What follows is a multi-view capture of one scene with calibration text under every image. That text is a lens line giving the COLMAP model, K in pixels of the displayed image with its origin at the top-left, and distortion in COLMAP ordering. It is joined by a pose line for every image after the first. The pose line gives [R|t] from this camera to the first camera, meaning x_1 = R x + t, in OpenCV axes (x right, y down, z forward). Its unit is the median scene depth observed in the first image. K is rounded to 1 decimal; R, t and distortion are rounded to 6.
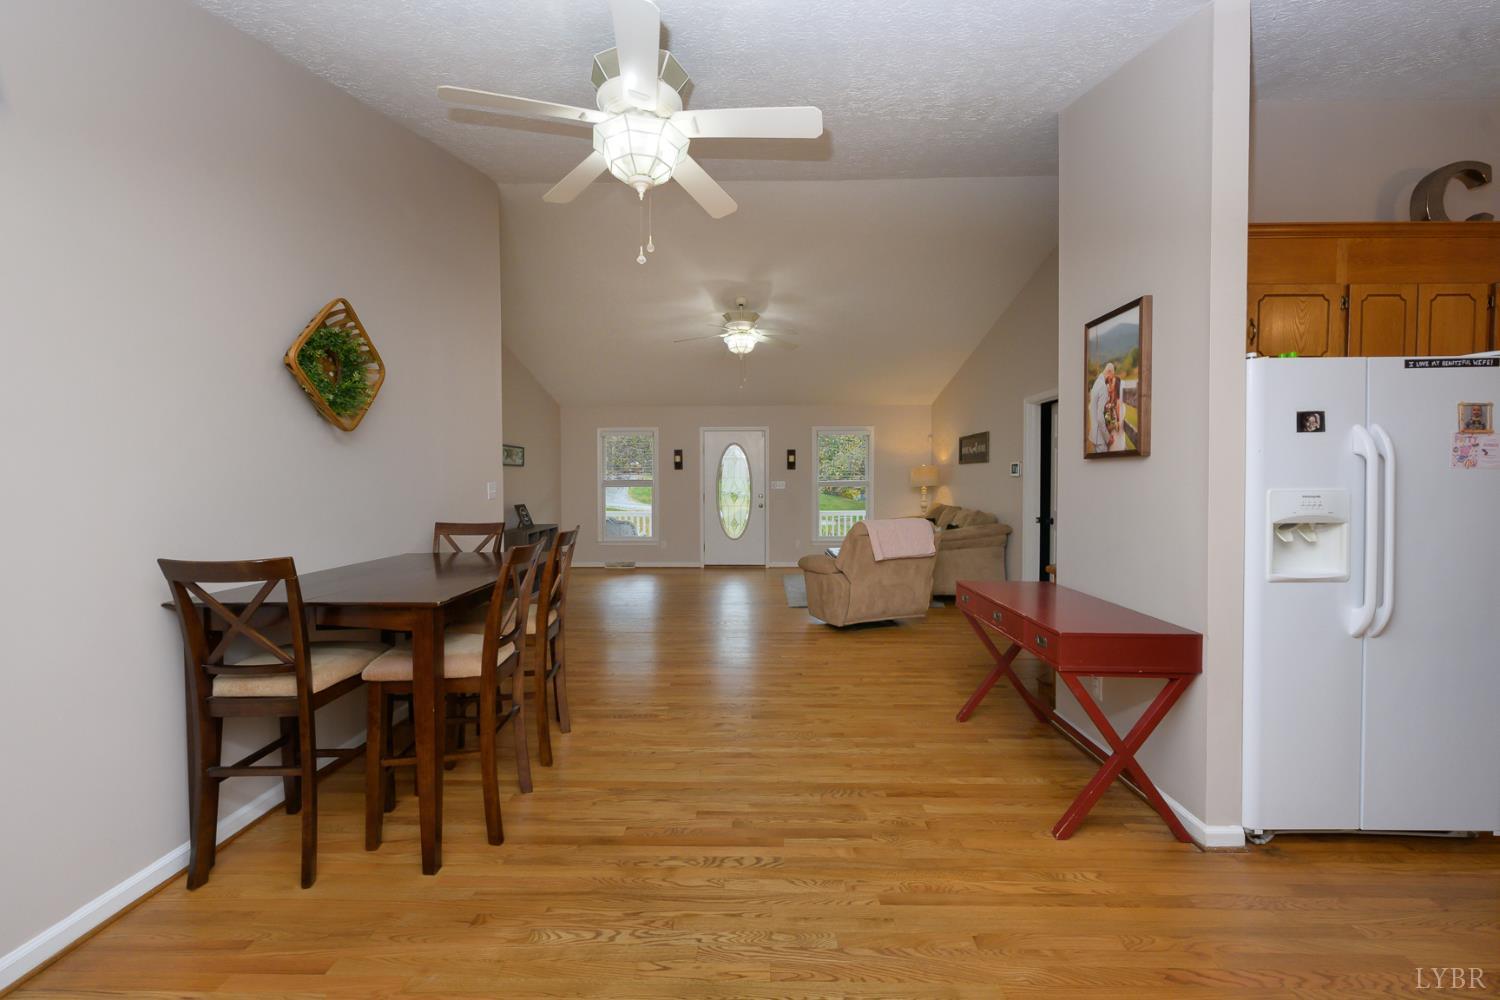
lens RADIAL K [[598.1, 0, 746.3], [0, 598.1, 496.1], [0, 0, 1]] dist [-0.001671, 0.000383]
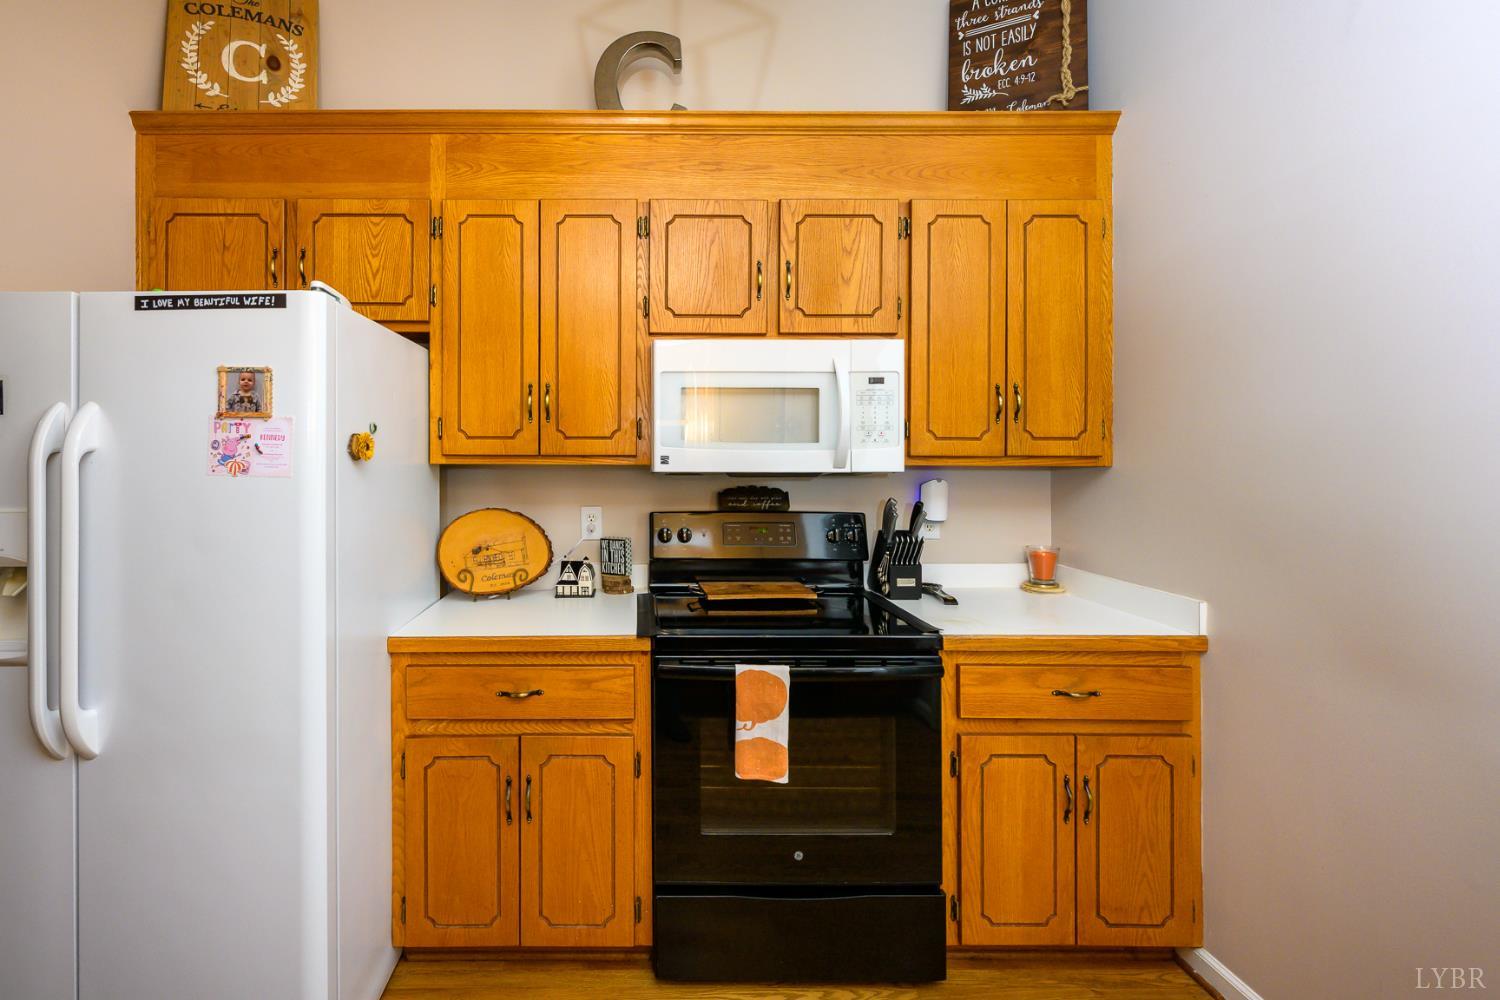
lens RADIAL K [[598.1, 0, 727.5], [0, 598.1, 455.5], [0, 0, 1]] dist [-0.001671, 0.000383]
pose [[0.999963, 0.005772, 0.006414, 1.695672], [-0.005627, 0.999734, -0.022379, -0.056156], [-0.006541, 0.022342, 0.999729, 0.392171]]
